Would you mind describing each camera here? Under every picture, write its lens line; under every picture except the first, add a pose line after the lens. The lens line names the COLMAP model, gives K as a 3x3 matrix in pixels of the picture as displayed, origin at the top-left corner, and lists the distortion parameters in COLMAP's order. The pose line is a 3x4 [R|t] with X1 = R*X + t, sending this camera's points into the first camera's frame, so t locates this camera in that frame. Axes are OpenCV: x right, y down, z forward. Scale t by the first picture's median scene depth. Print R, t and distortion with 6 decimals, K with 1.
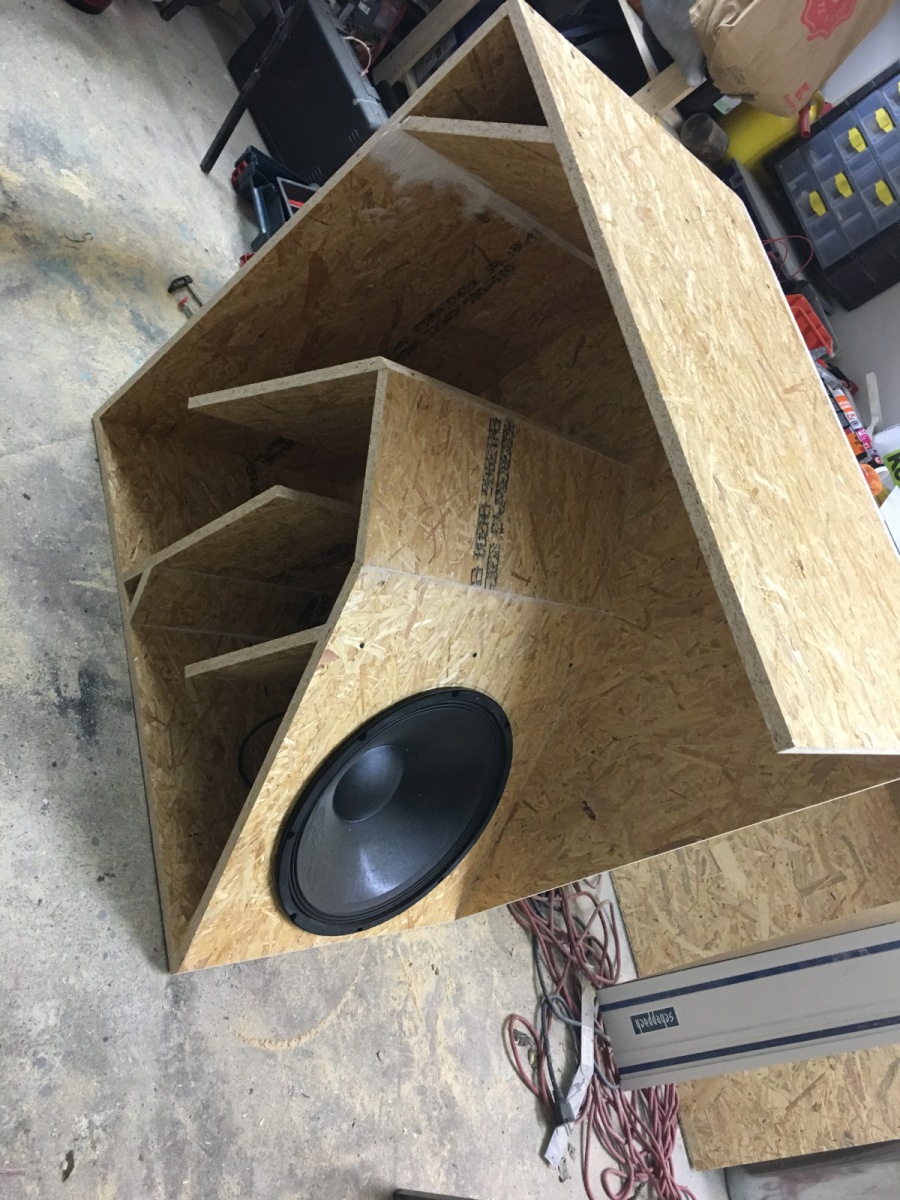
lens RADIAL K [[1026.8, 0, 444.9], [0, 1026.8, 598.0], [0, 0, 1]] dist [0.081471, -0.098847]
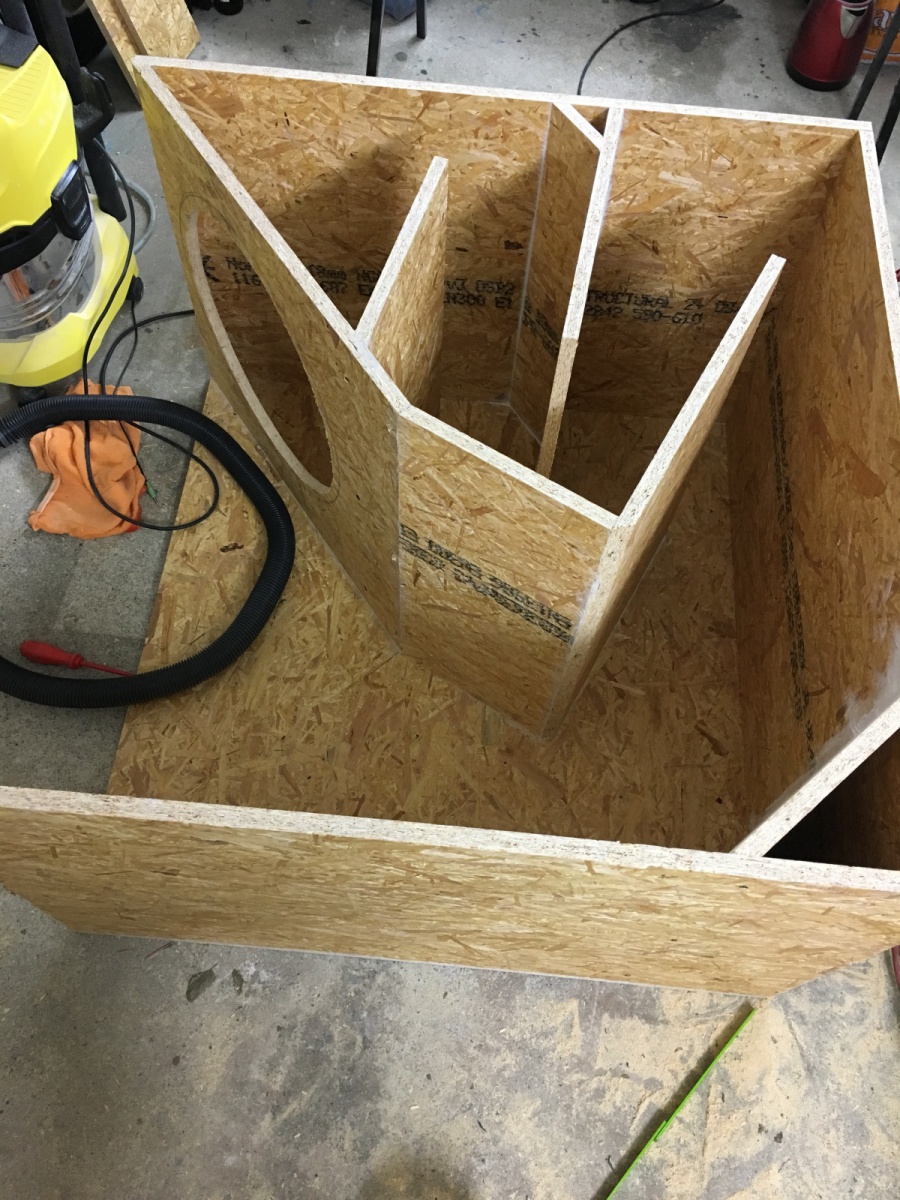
lens RADIAL K [[1026.8, 0, 446.1], [0, 1026.8, 595.6], [0, 0, 1]] dist [0.081471, -0.098847]
pose [[-0.324373, 0.914310, 0.242525, -0.136961], [-0.869852, -0.389054, 0.303306, -0.320874], [0.371671, -0.112576, 0.921514, 0.204154]]
